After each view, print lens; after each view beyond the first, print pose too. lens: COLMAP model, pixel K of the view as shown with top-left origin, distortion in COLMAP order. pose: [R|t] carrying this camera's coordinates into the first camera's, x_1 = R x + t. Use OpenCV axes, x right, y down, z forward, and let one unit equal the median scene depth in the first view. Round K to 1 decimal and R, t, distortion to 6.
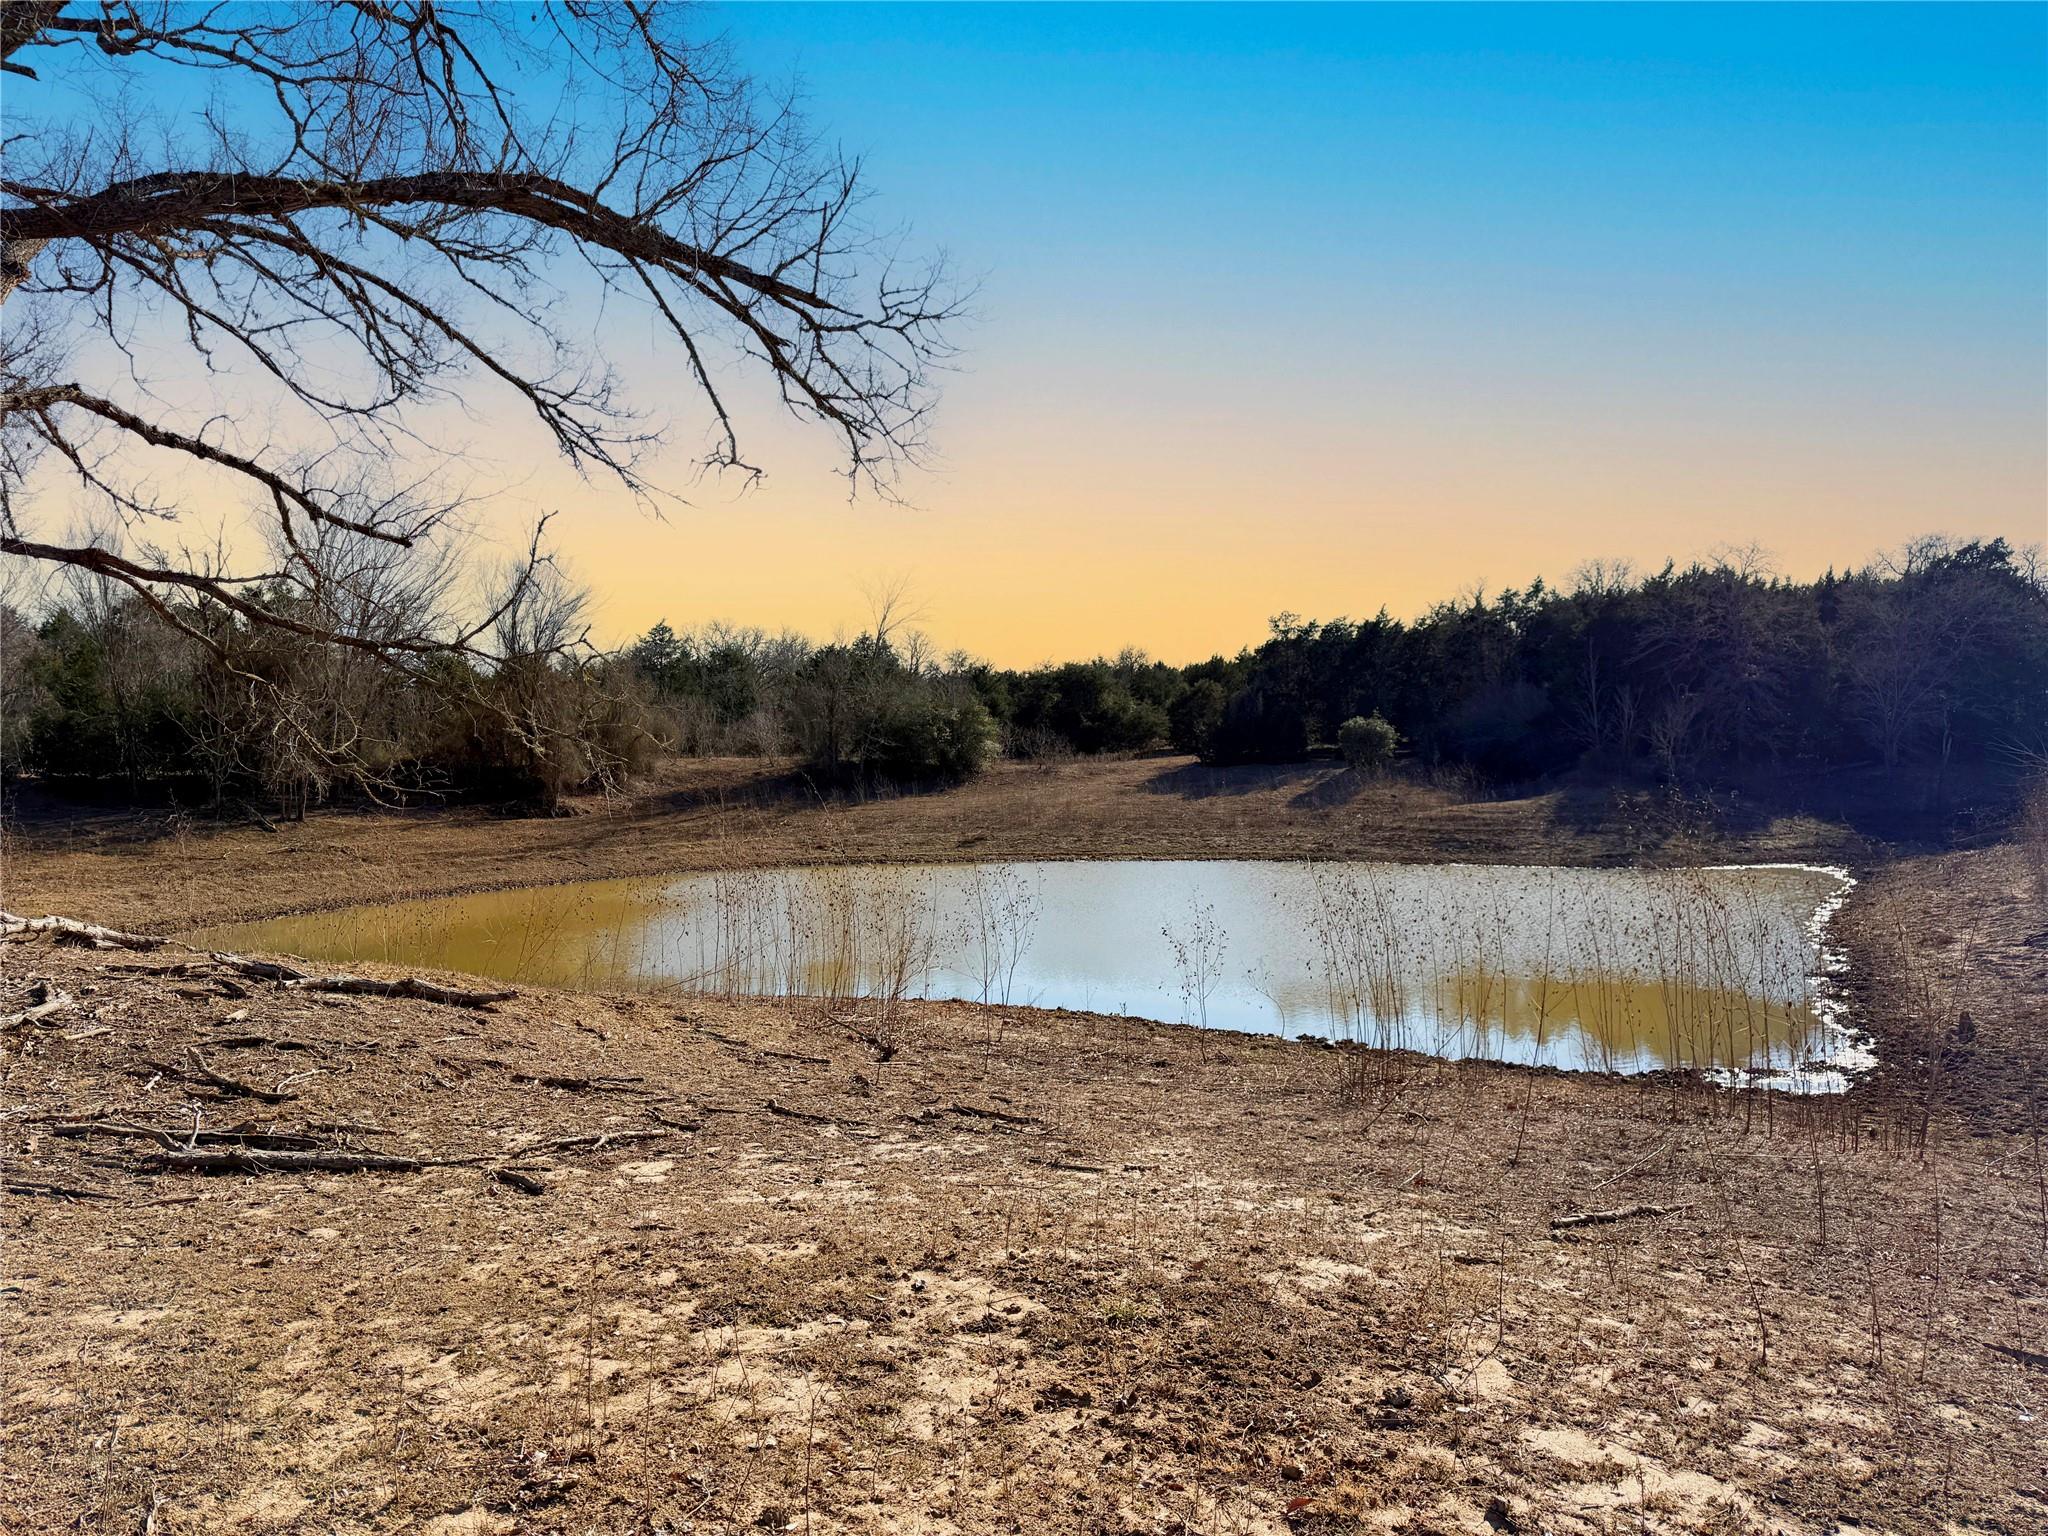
lens RADIAL K [[1446.2, 0, 1014.2], [0, 1446.2, 761.1], [0, 0, 1]] dist [0.169575, -0.308401]
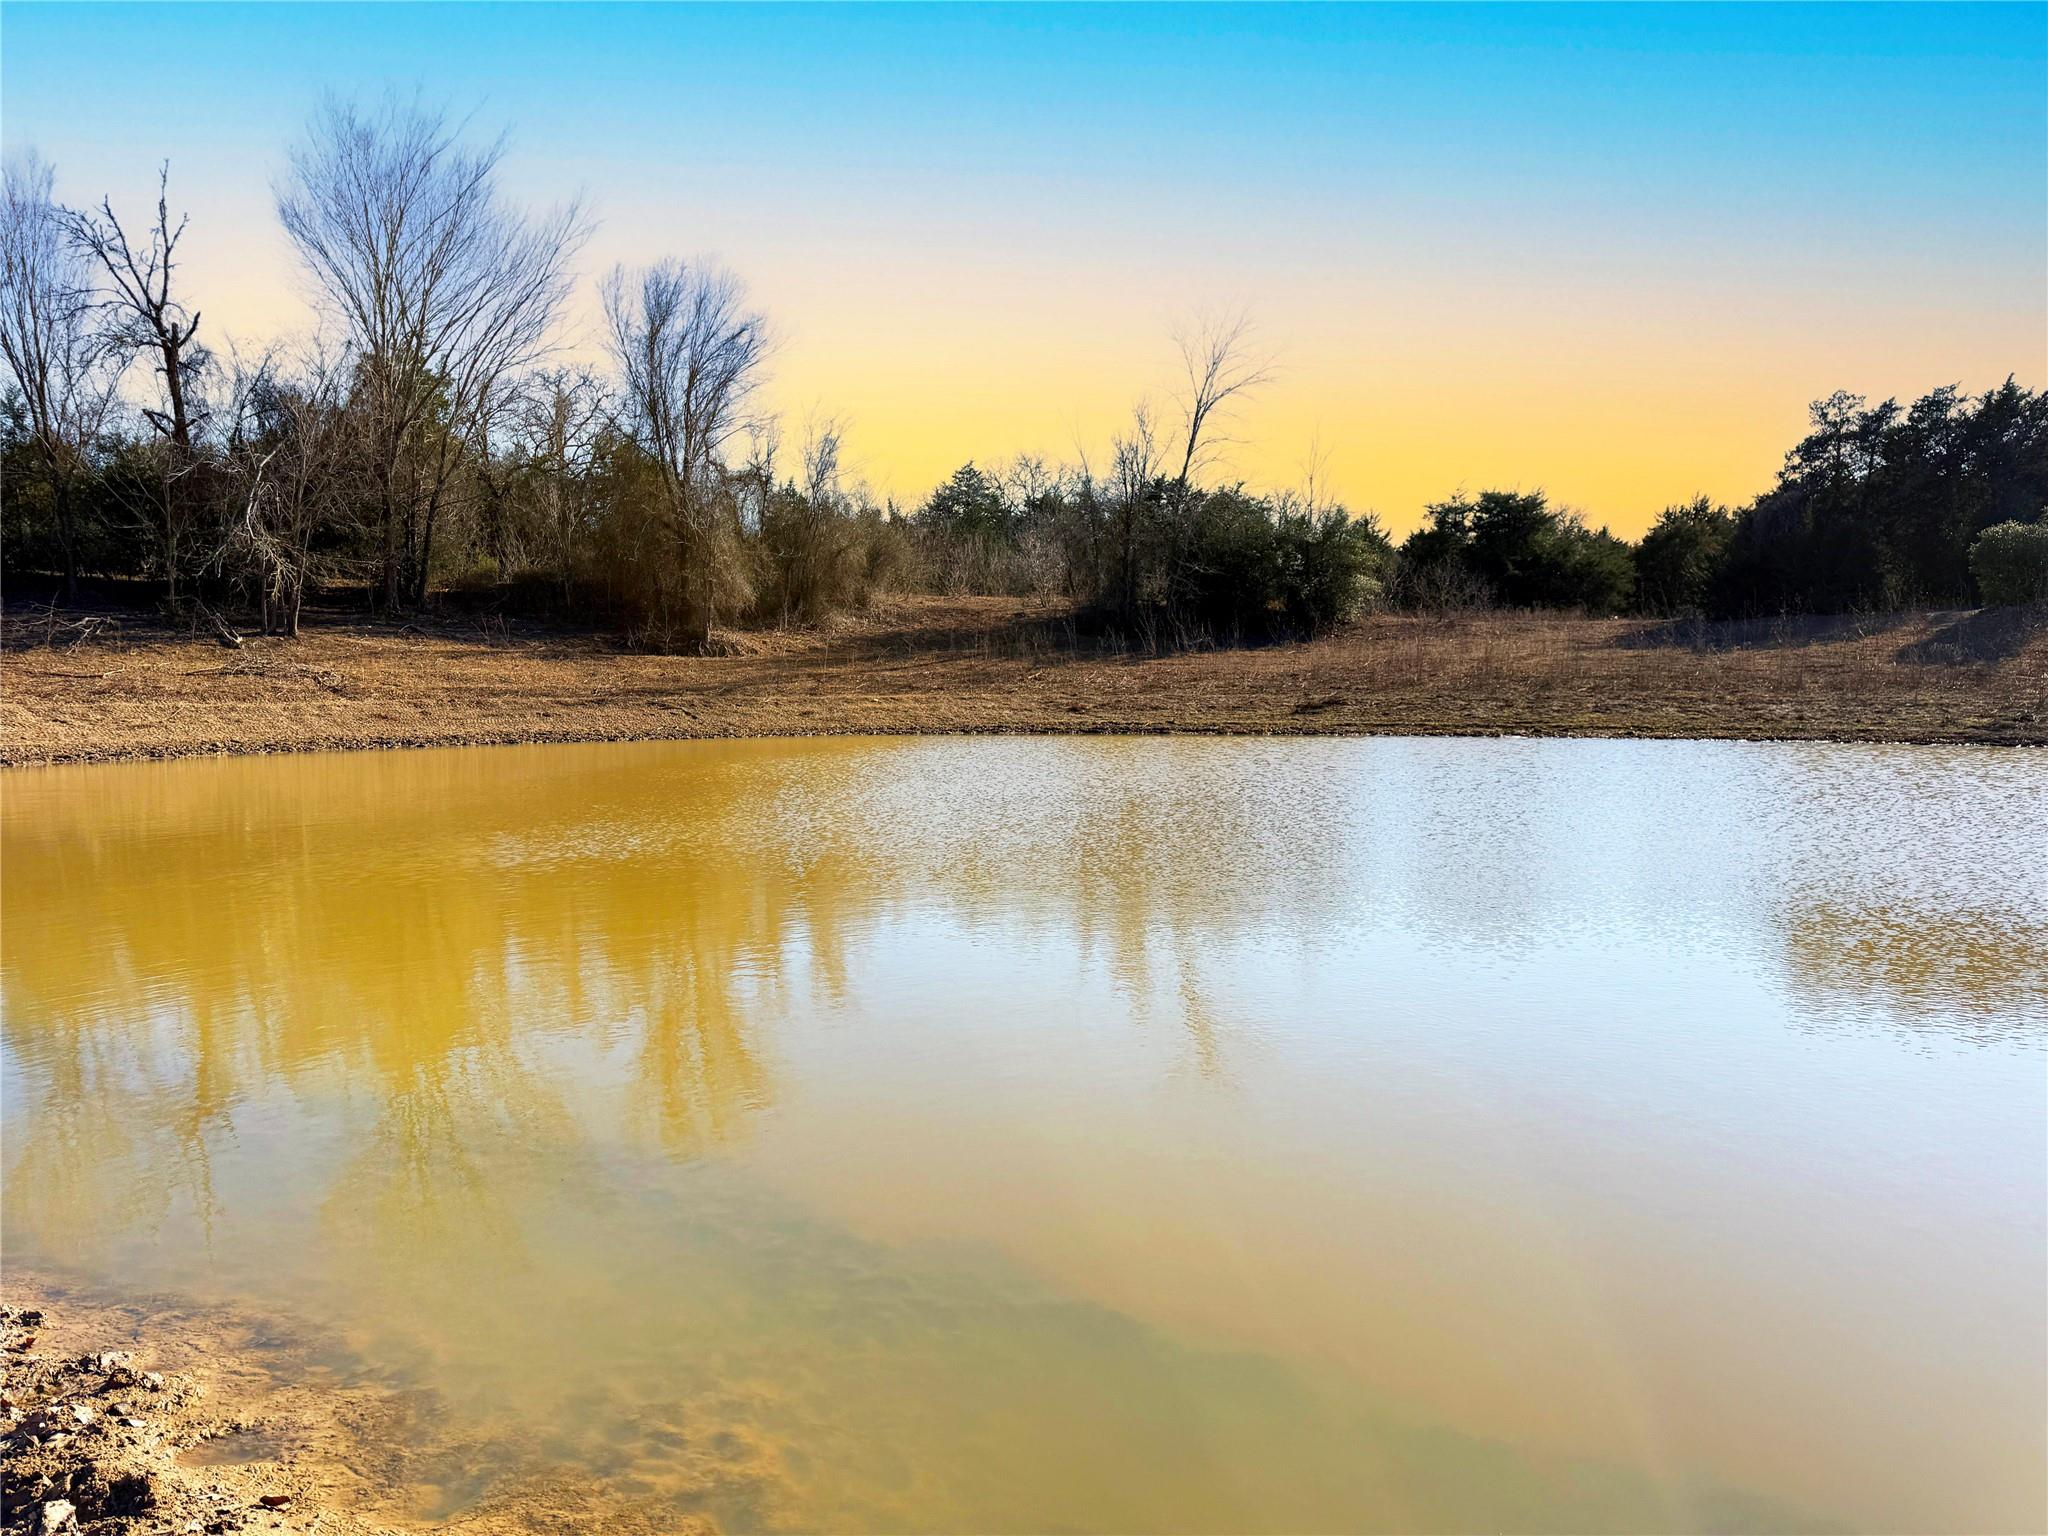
lens RADIAL K [[1451.2, 0, 1024.0], [0, 1451.2, 768.0], [0, 0, 1]] dist [0.139681, -0.200285]
pose [[0.967483, 0.031978, -0.250906, 0.005056], [-0.016249, 0.997785, 0.064512, 0.039549], [0.252413, -0.058337, 0.965859, 0.336007]]
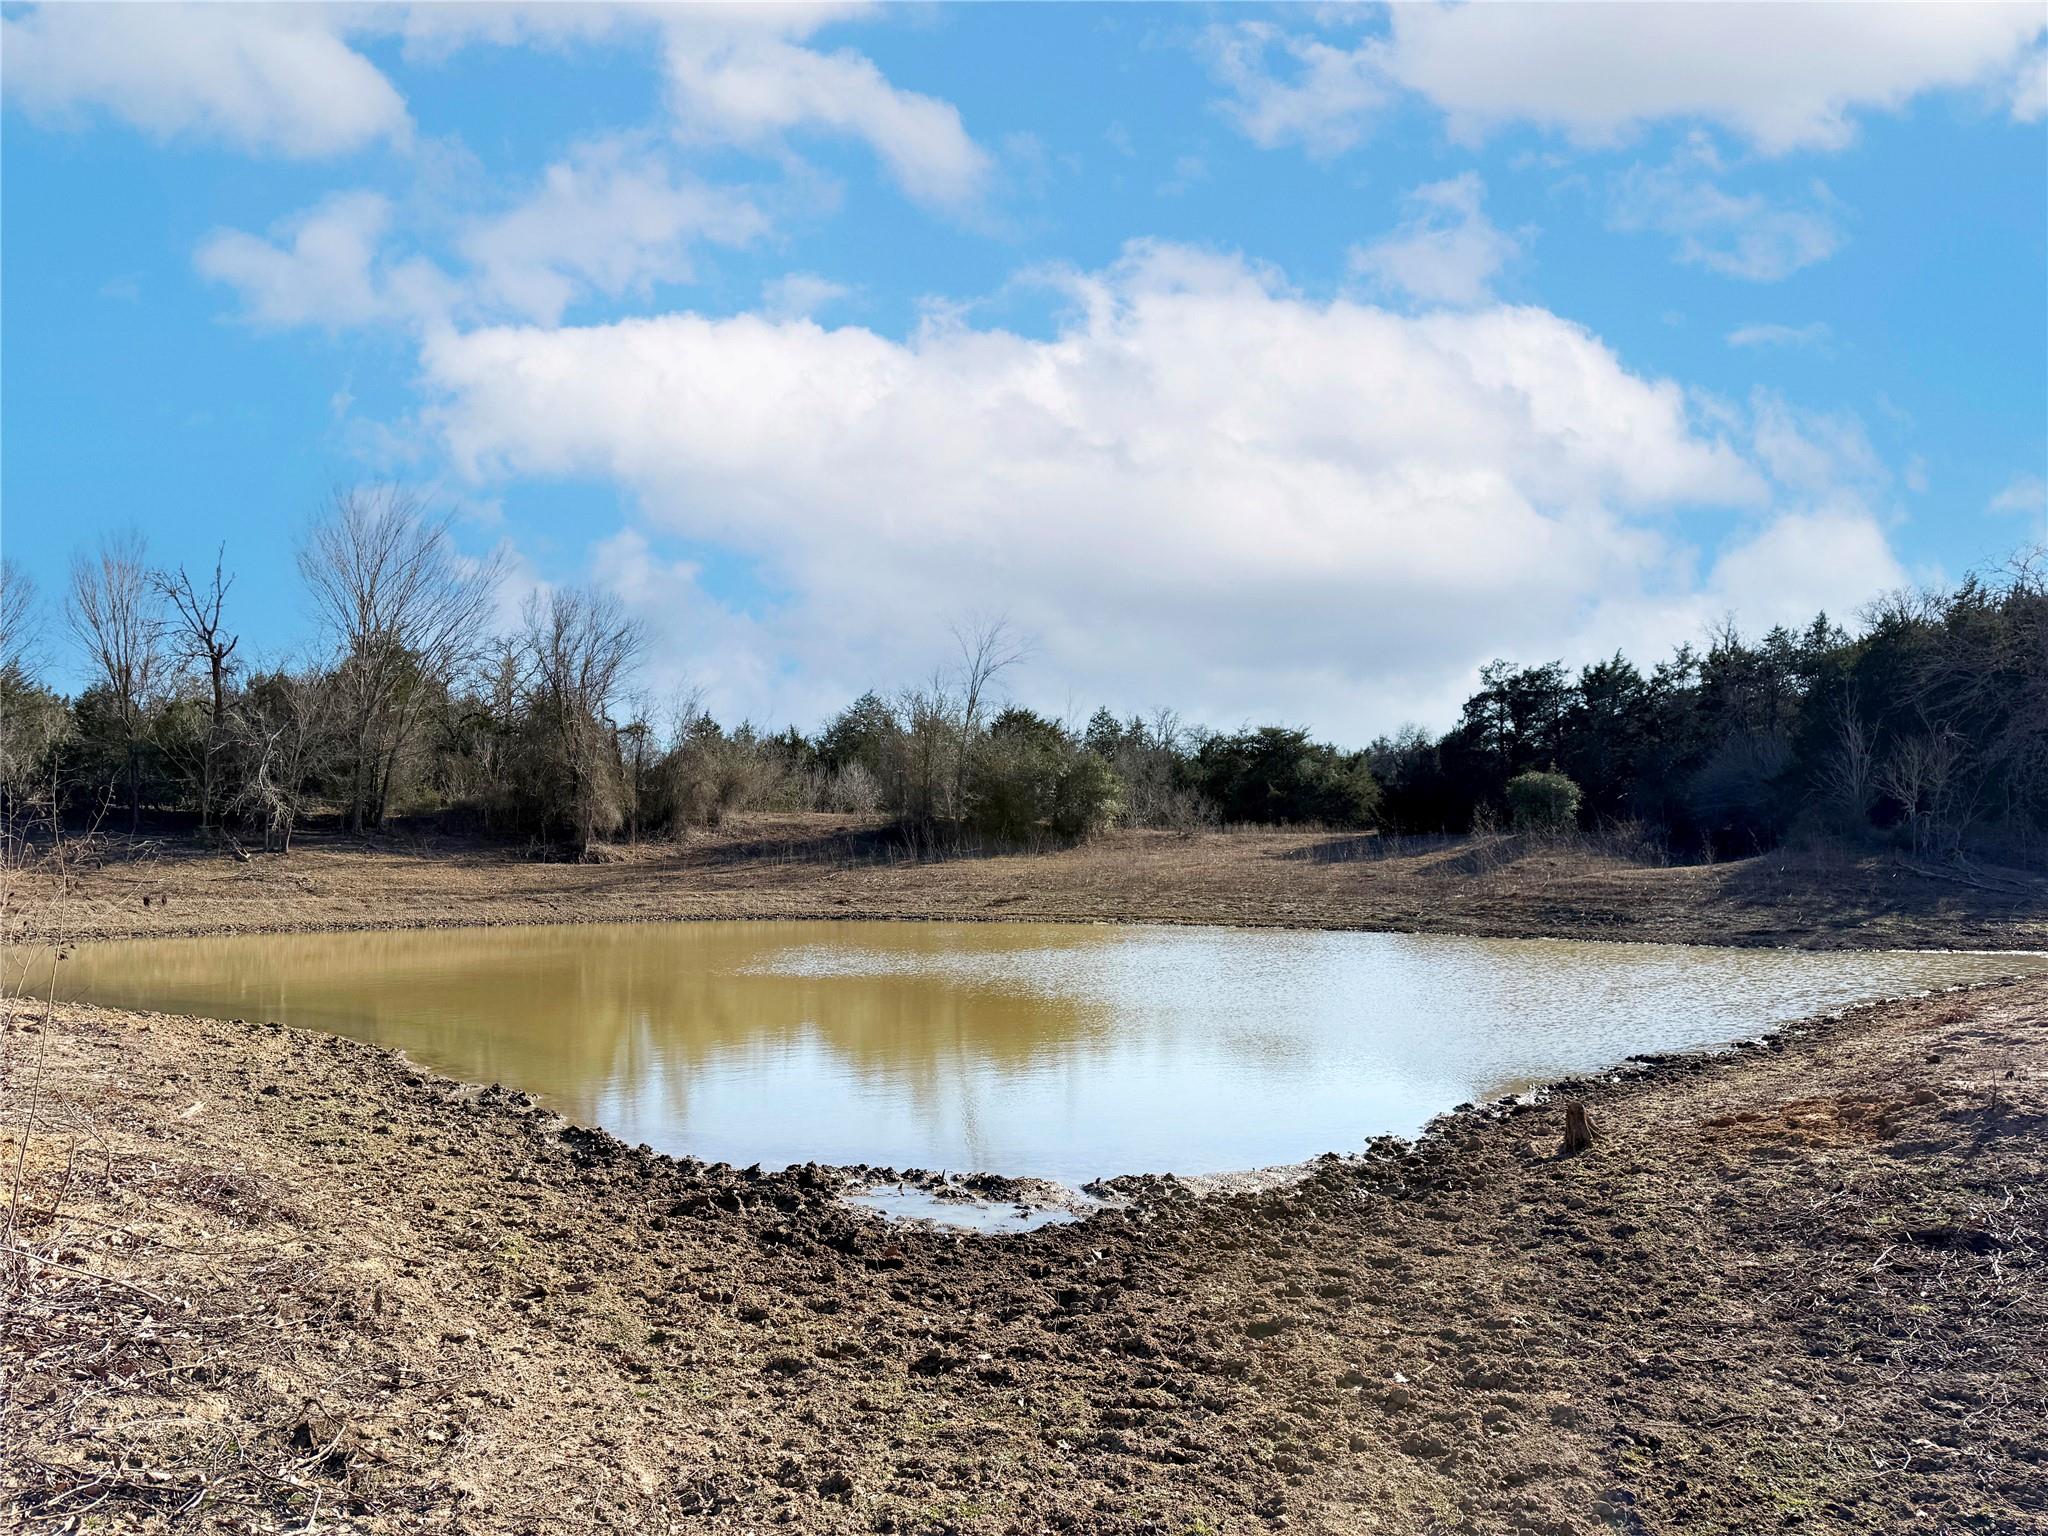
lens RADIAL K [[1446.2, 0, 1014.2], [0, 1446.2, 761.1], [0, 0, 1]] dist [0.169575, -0.308401]
pose [[0.966740, 0.002430, -0.255751, 0.177776], [-0.020757, 0.997402, -0.068986, 0.028707], [0.254919, 0.072000, 0.964278, 0.140273]]
